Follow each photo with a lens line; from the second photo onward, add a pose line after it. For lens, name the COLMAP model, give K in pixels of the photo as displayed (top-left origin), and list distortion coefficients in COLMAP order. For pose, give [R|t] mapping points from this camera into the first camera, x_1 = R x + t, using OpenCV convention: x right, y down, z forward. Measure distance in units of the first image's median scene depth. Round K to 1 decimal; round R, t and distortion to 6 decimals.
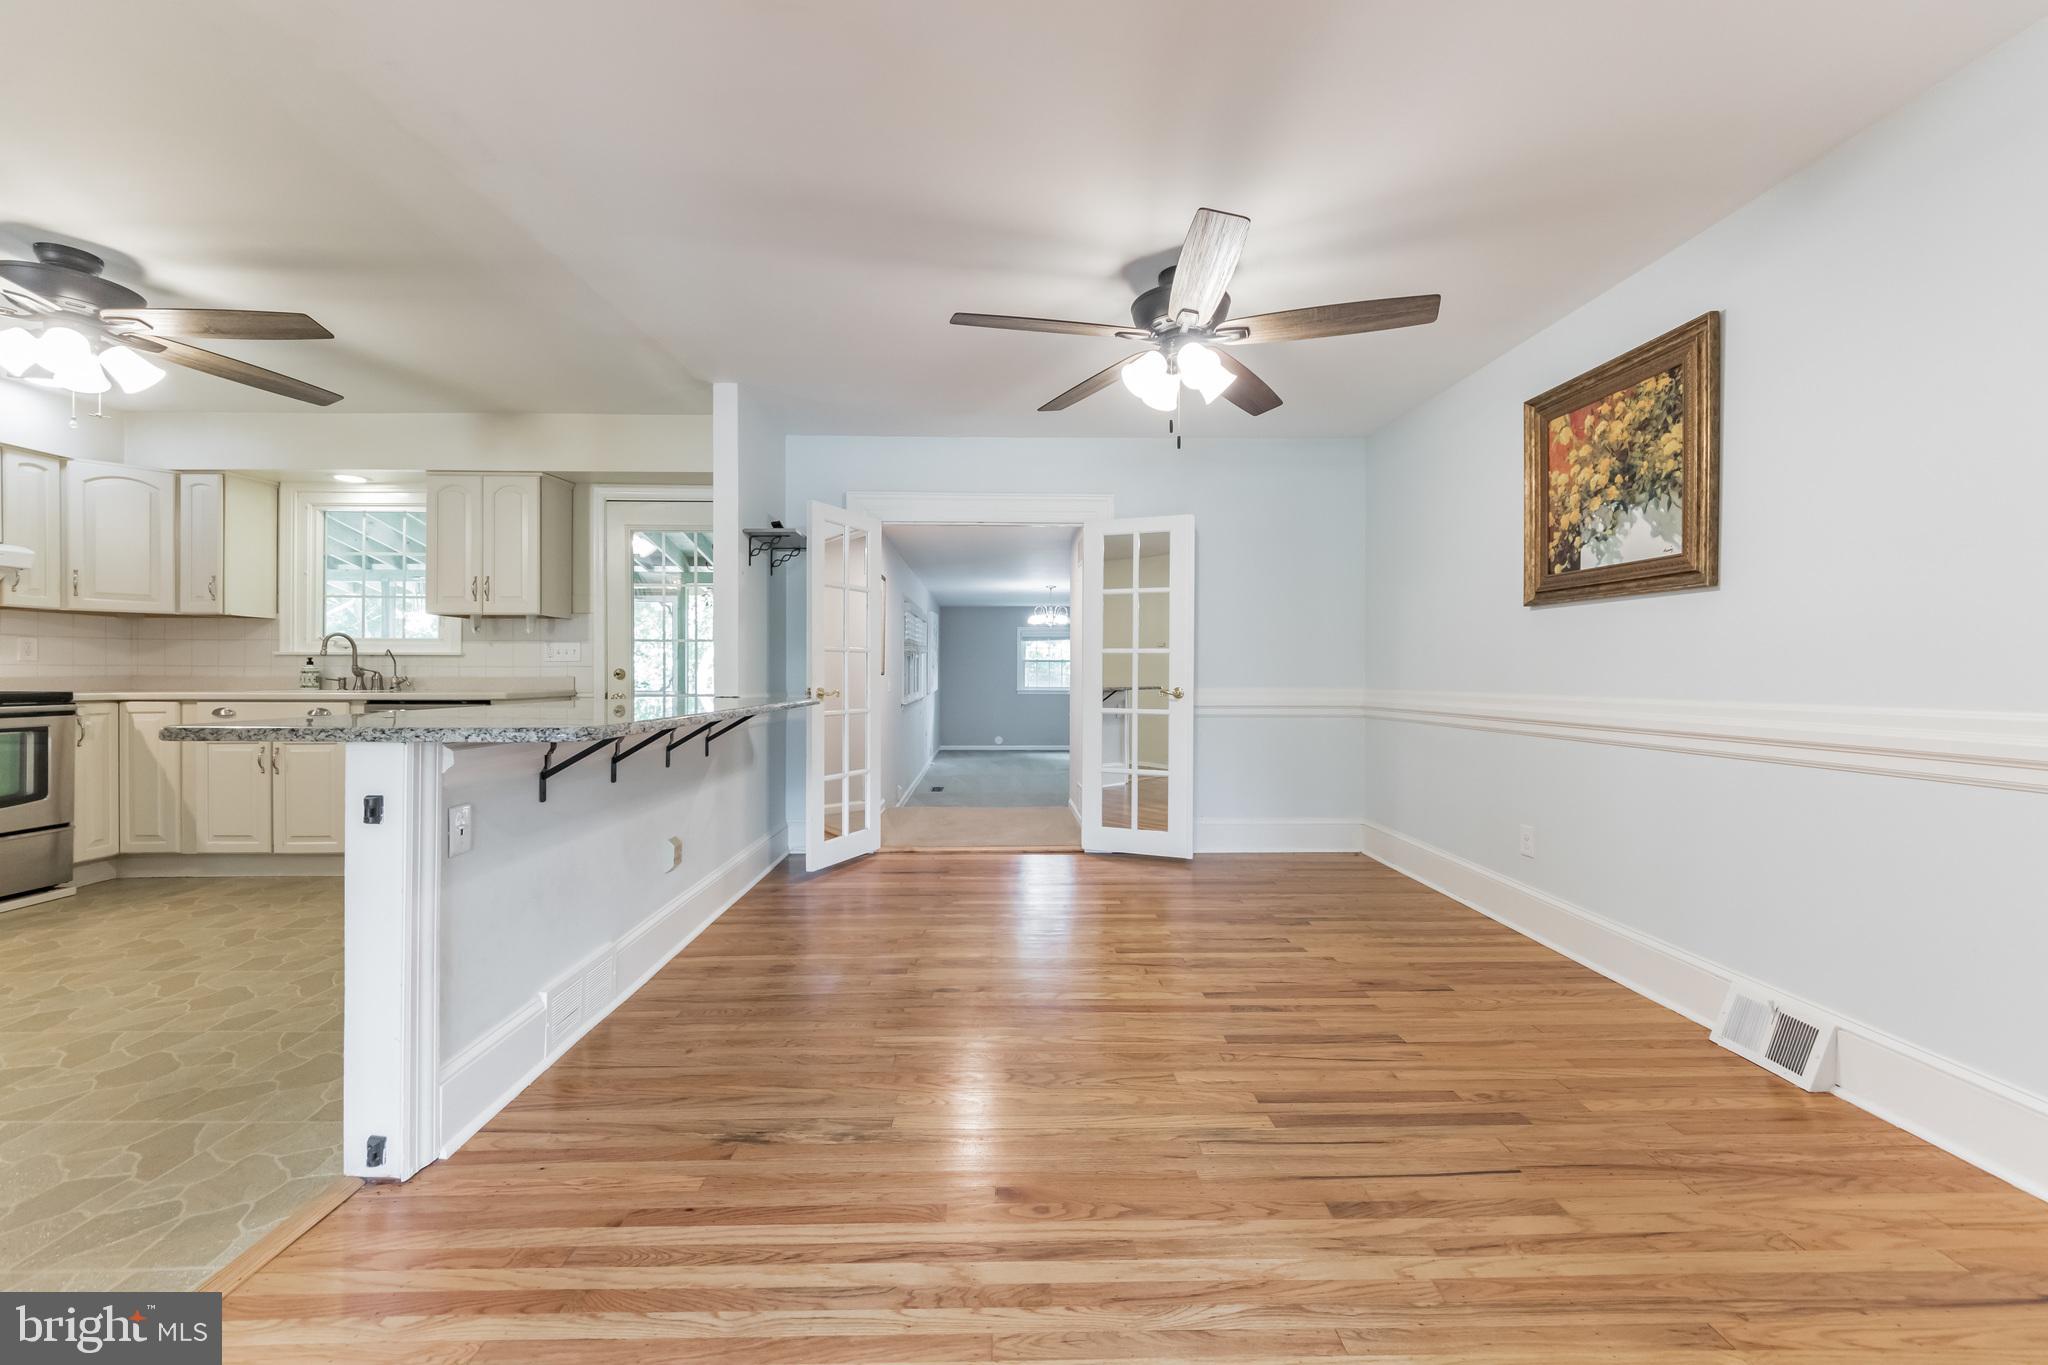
lens RADIAL K [[793.8, 0, 1027.3], [0, 793.8, 674.5], [0, 0, 1]] dist [-0.006223, -0.000566]
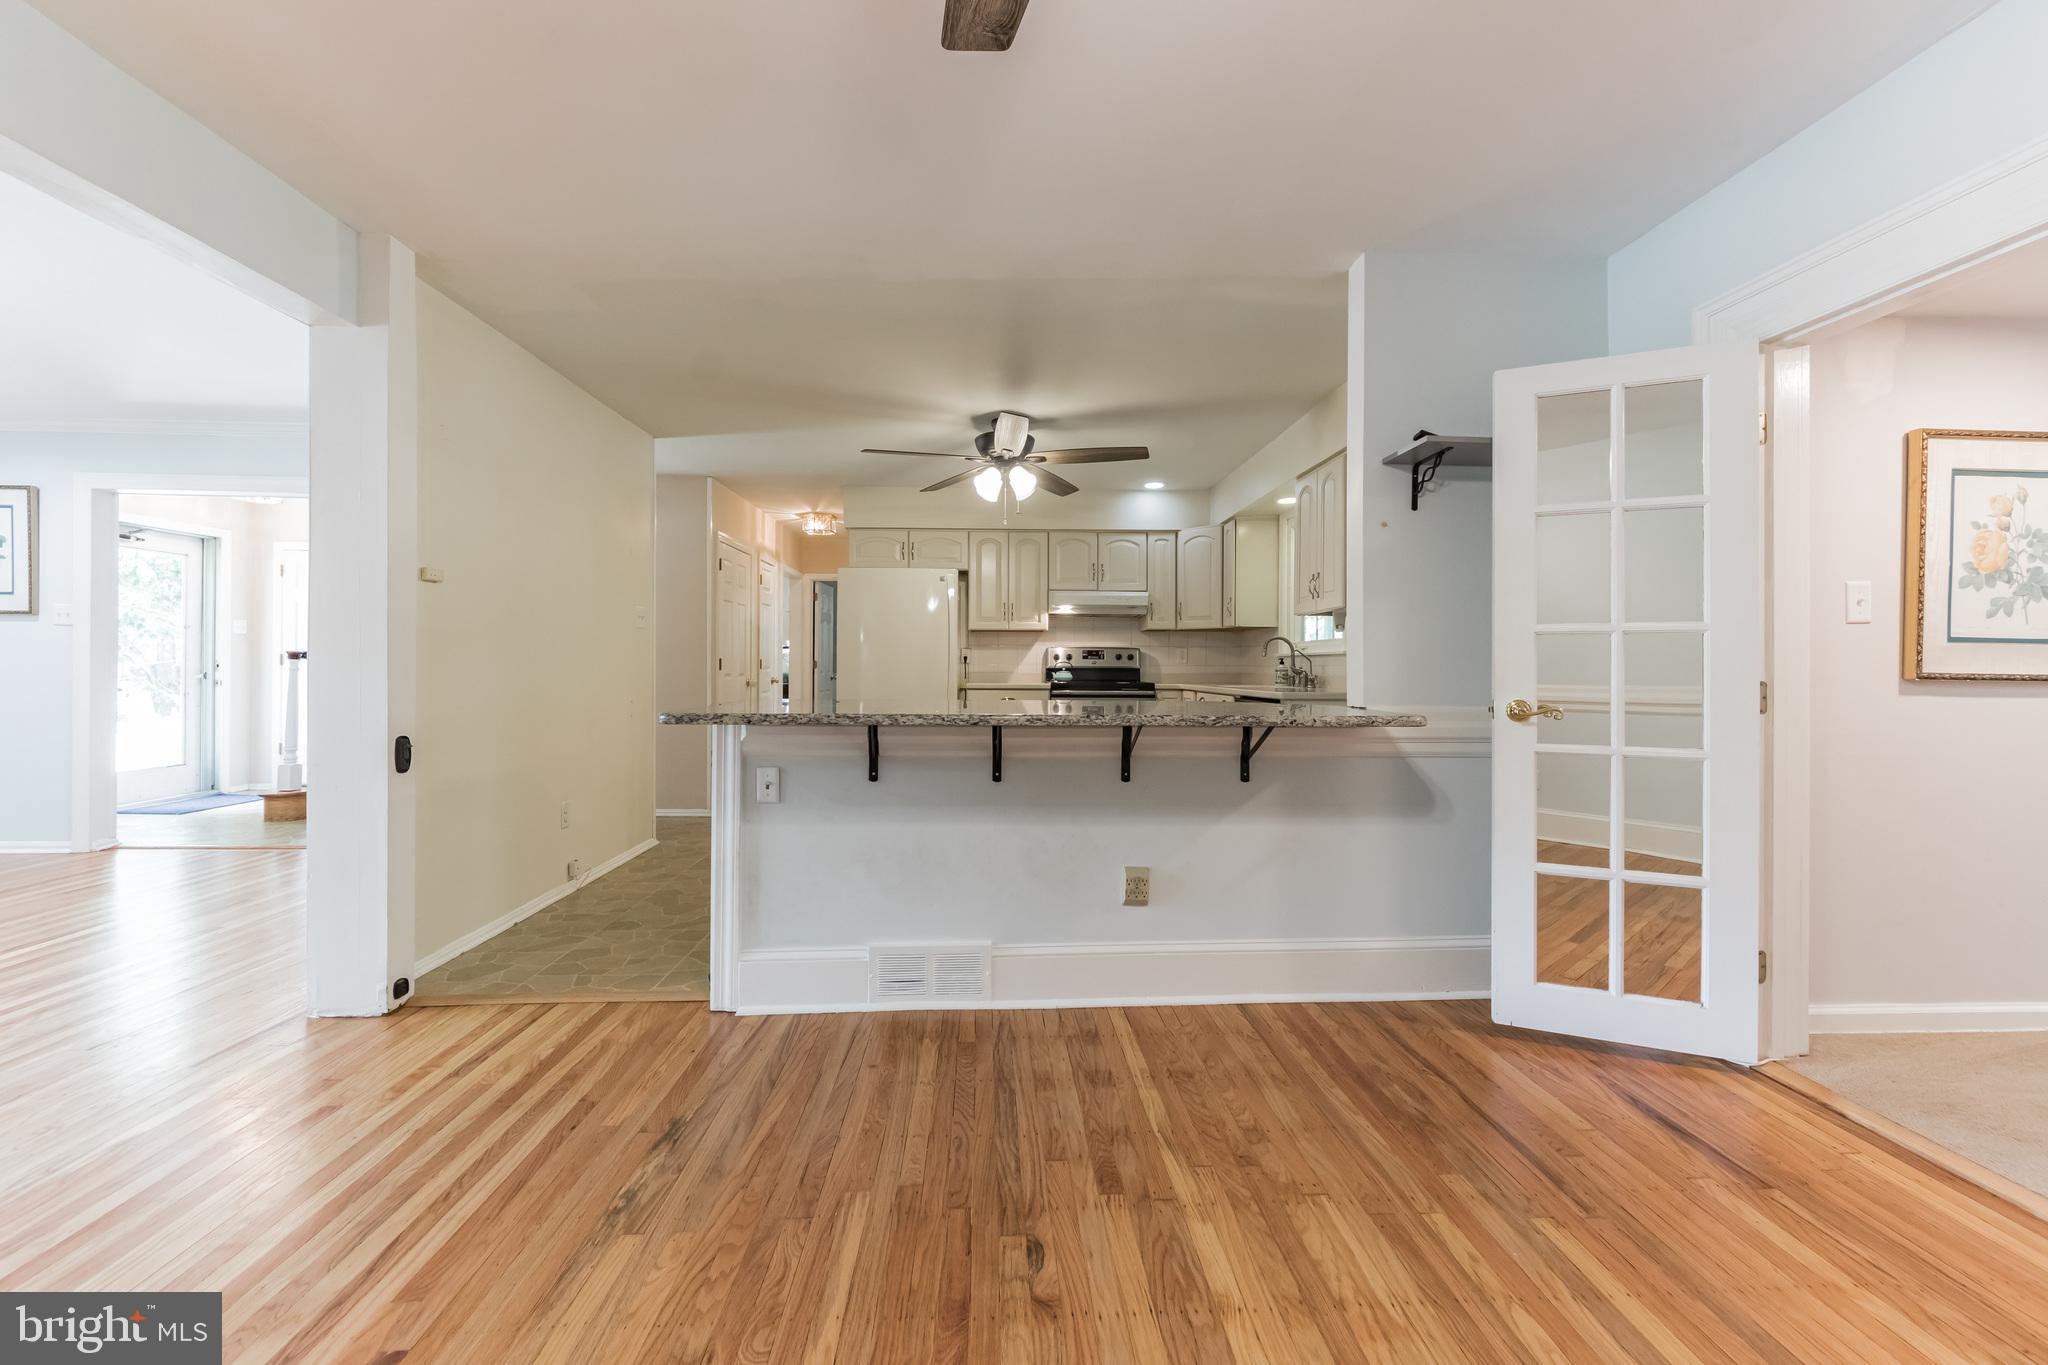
lens RADIAL K [[793.8, 0, 1019.2], [0, 793.8, 665.4], [0, 0, 1]] dist [-0.006223, -0.000566]
pose [[0.003976, -0.005334, -0.999978, 0.289657], [-0.008119, 0.999953, -0.005366, -0.002070], [0.999959, 0.008140, 0.003933, 0.639968]]
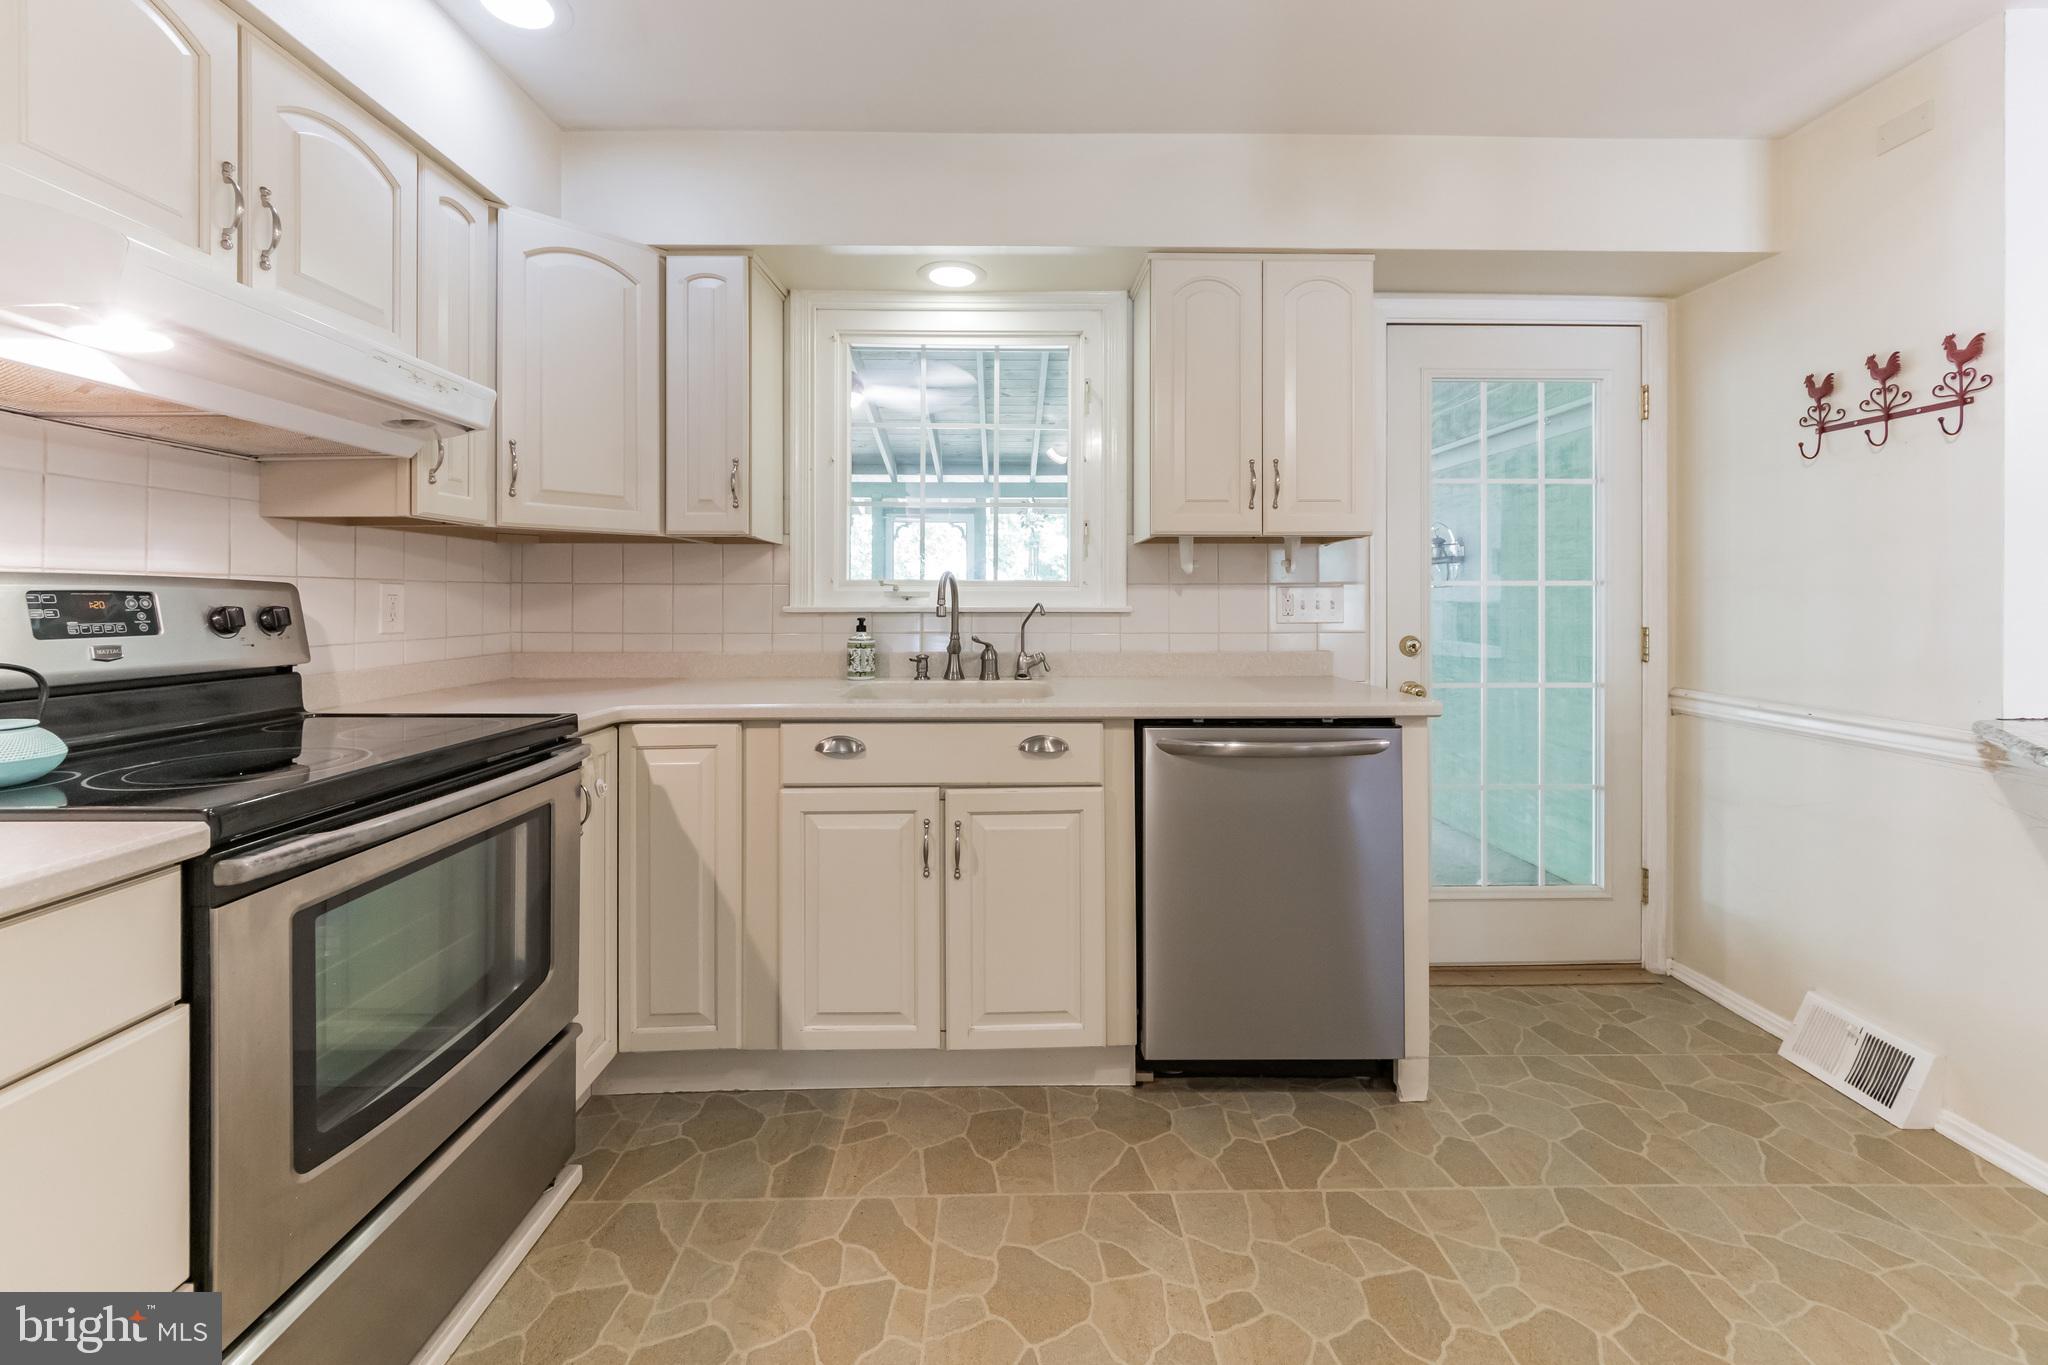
lens RADIAL K [[793.8, 0, 1023.3], [0, 793.8, 603.9], [0, 0, 1]] dist [-0.006223, -0.000566]
pose [[0.999791, -0.000766, -0.020415, -0.837940], [0.000880, 0.999984, 0.005557, -0.035764], [0.020411, -0.005574, 0.999776, 0.499475]]
